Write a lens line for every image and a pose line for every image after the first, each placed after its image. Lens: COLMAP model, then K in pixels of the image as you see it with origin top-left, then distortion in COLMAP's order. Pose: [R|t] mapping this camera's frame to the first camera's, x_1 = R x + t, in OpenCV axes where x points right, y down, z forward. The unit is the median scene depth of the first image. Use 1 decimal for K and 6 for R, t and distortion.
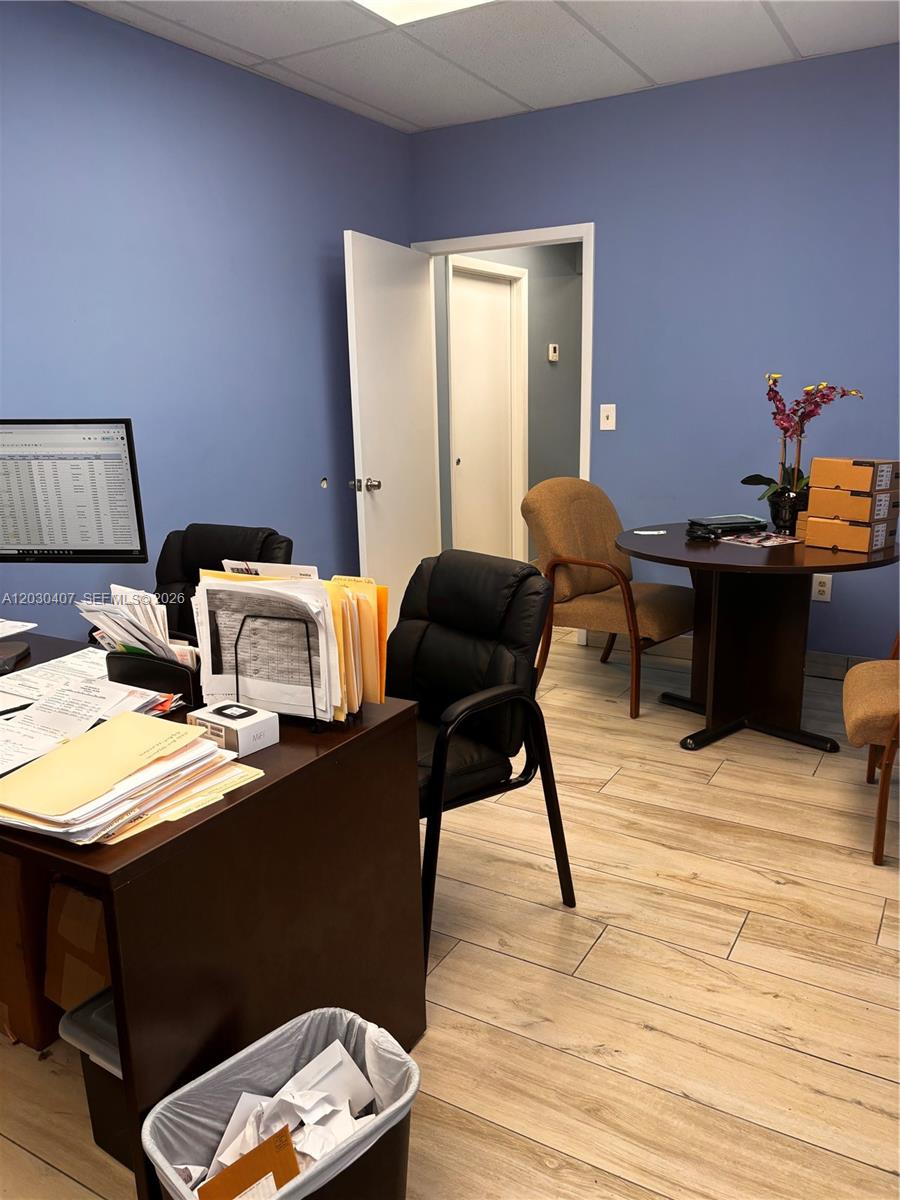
lens RADIAL K [[907.3, 0, 449.8], [0, 907.3, 603.1], [0, 0, 1]] dist [0.047837, -0.055889]
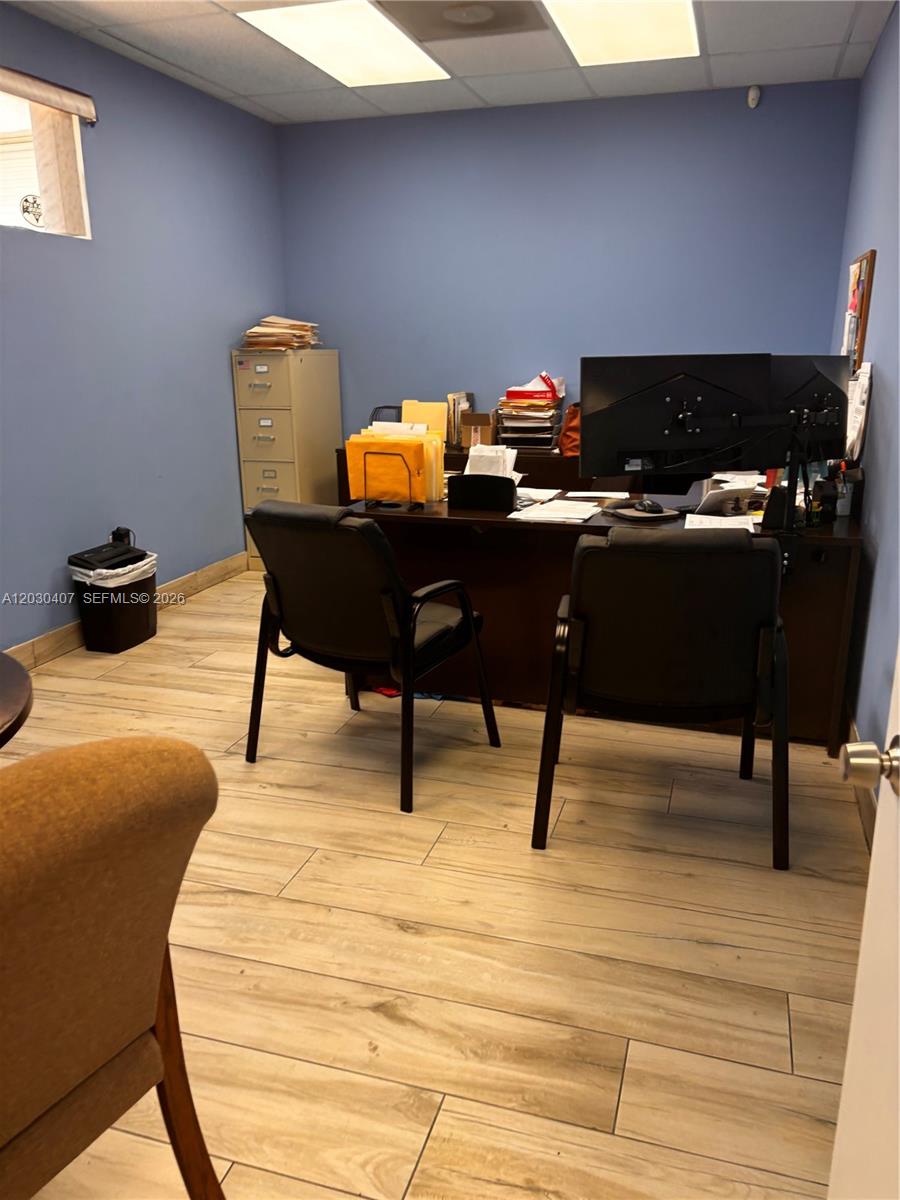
lens RADIAL K [[907.3, 0, 452.6], [0, 907.3, 600.2], [0, 0, 1]] dist [0.047837, -0.055889]
pose [[-0.974221, 0.090158, -0.206797, 0.112144], [-0.024429, 0.869120, 0.493998, -0.538470], [0.224269, 0.486315, -0.844513, 2.250915]]
